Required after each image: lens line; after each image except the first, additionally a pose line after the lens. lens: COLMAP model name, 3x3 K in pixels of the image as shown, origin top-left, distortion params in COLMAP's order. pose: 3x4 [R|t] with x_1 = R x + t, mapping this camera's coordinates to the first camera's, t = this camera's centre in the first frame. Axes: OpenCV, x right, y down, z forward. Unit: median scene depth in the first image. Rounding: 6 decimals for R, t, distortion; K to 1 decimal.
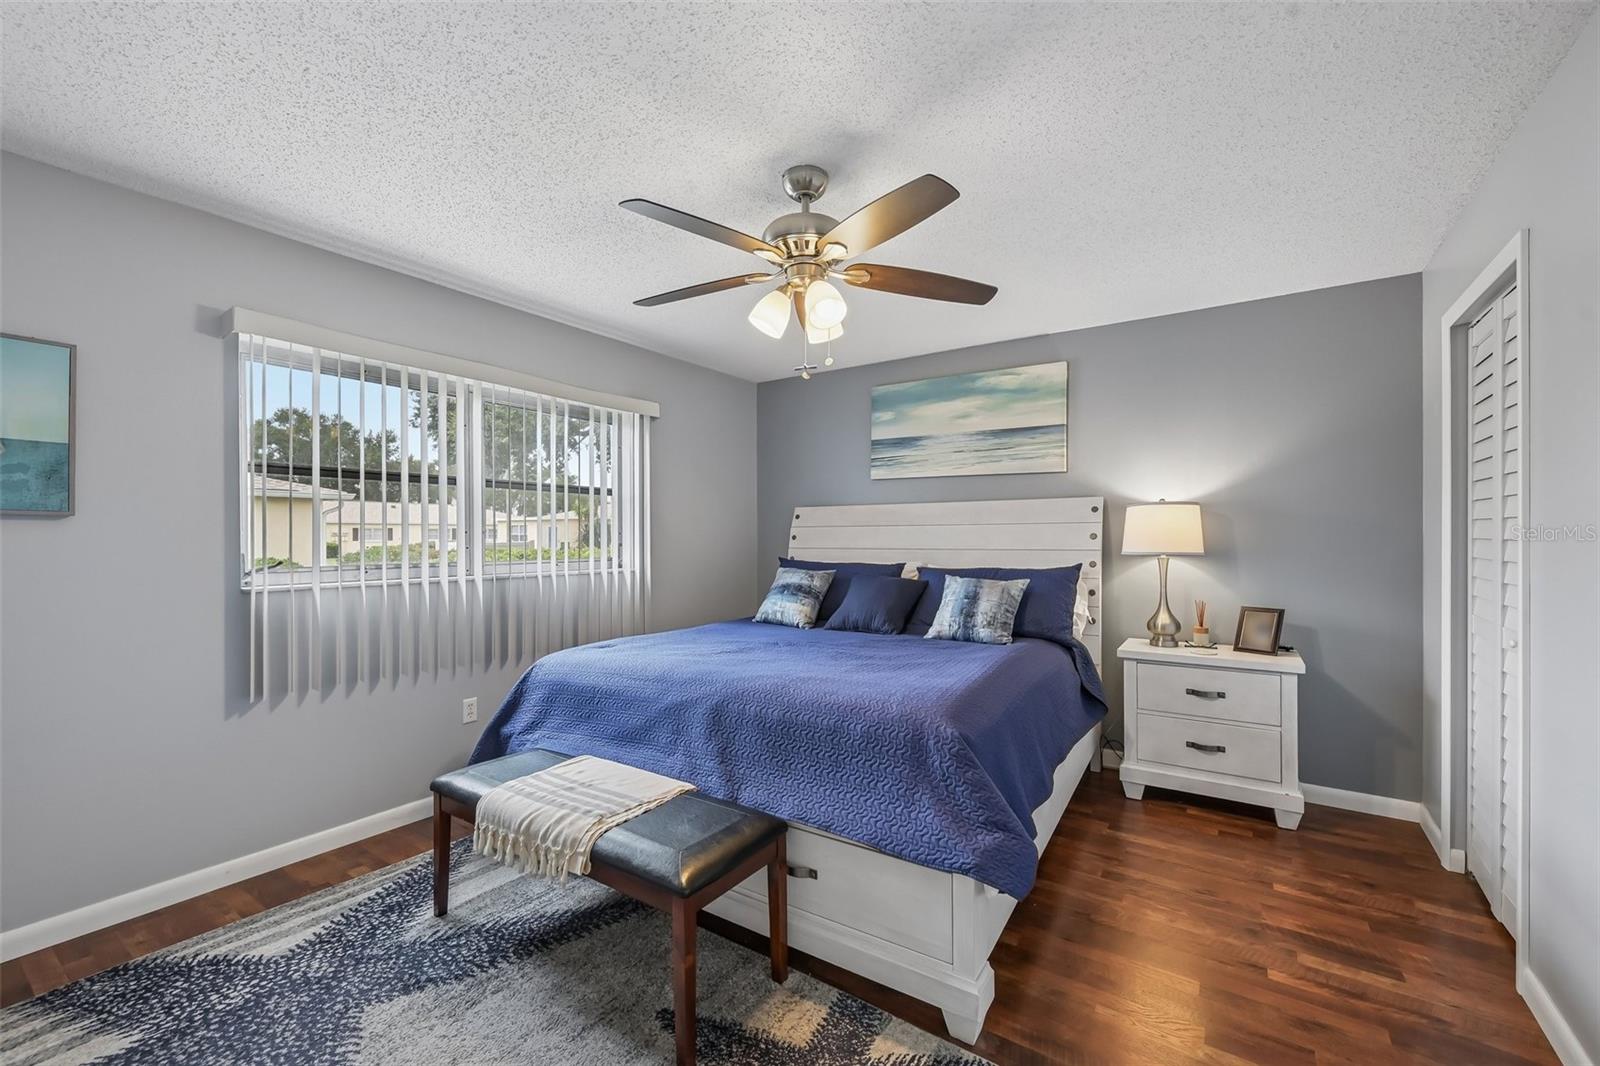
lens RADIAL K [[644.6, 0, 800.0], [0, 644.6, 533.0], [0, 0, 1]] dist [-0.002104, -0.000039]
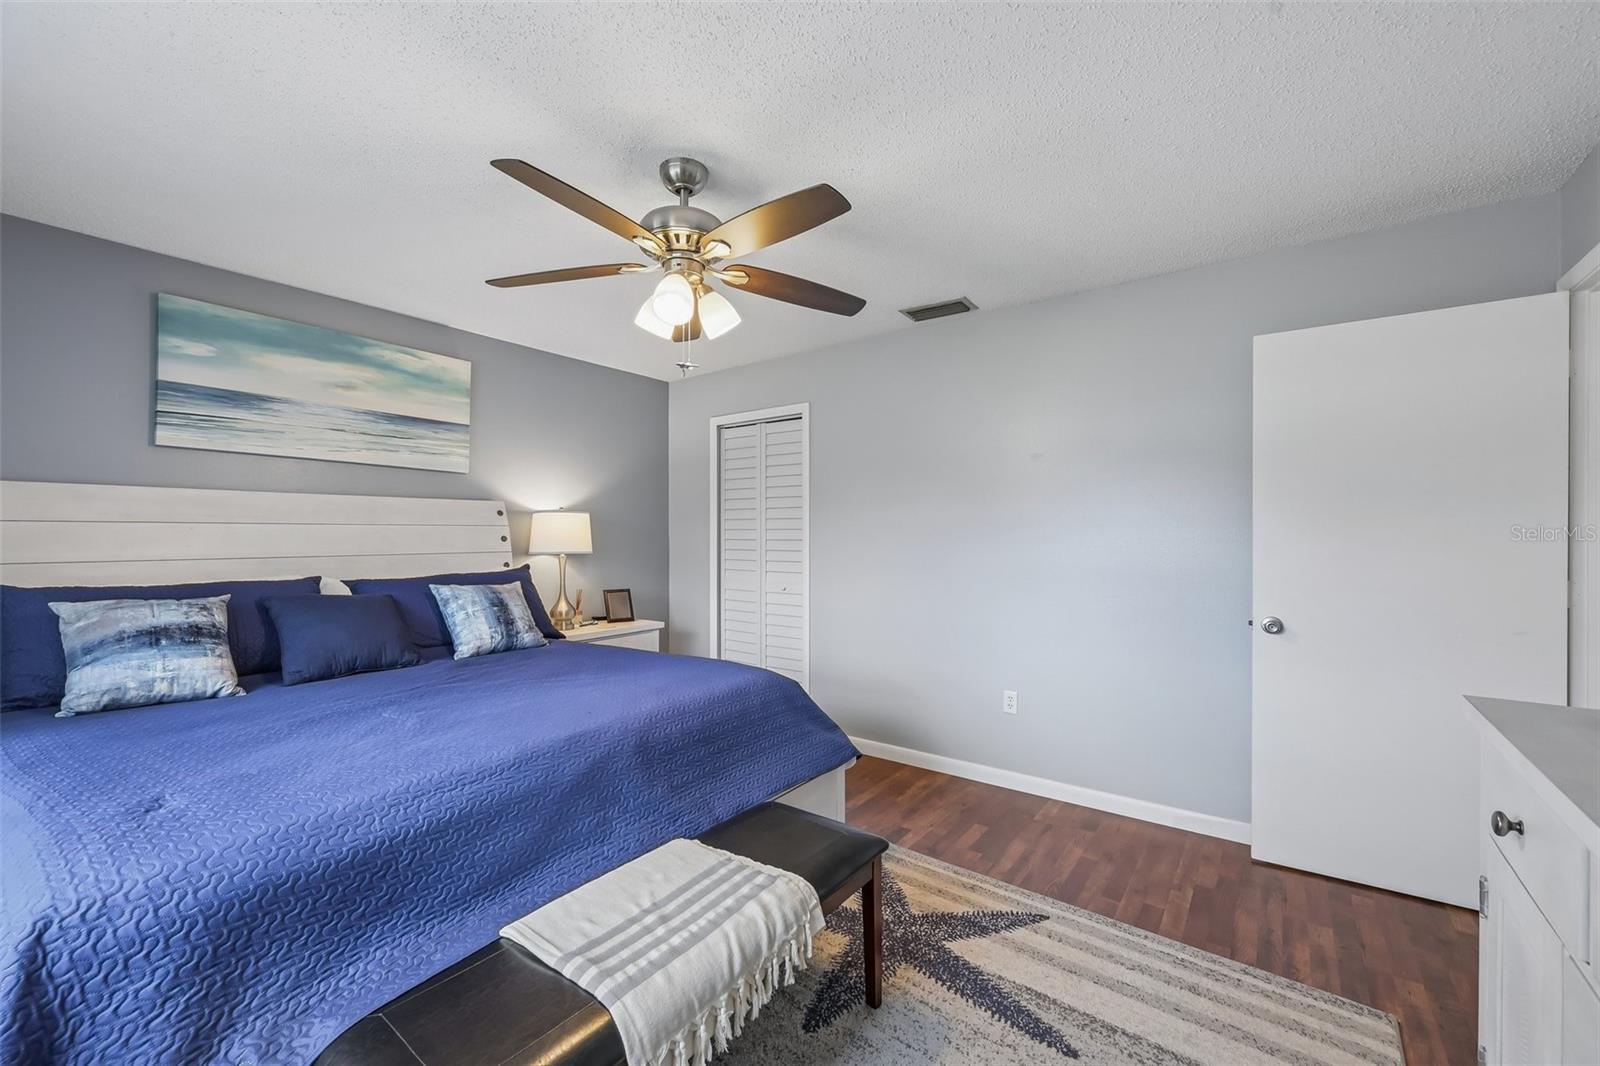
lens RADIAL K [[644.6, 0, 800.0], [0, 644.6, 533.0], [0, 0, 1]] dist [-0.002104, -0.000039]
pose [[0.044684, 0.007825, 0.998971, -0.552161], [-0.002677, 0.999967, -0.007713, 0.002319], [-0.998998, -0.002330, 0.044704, 0.450783]]
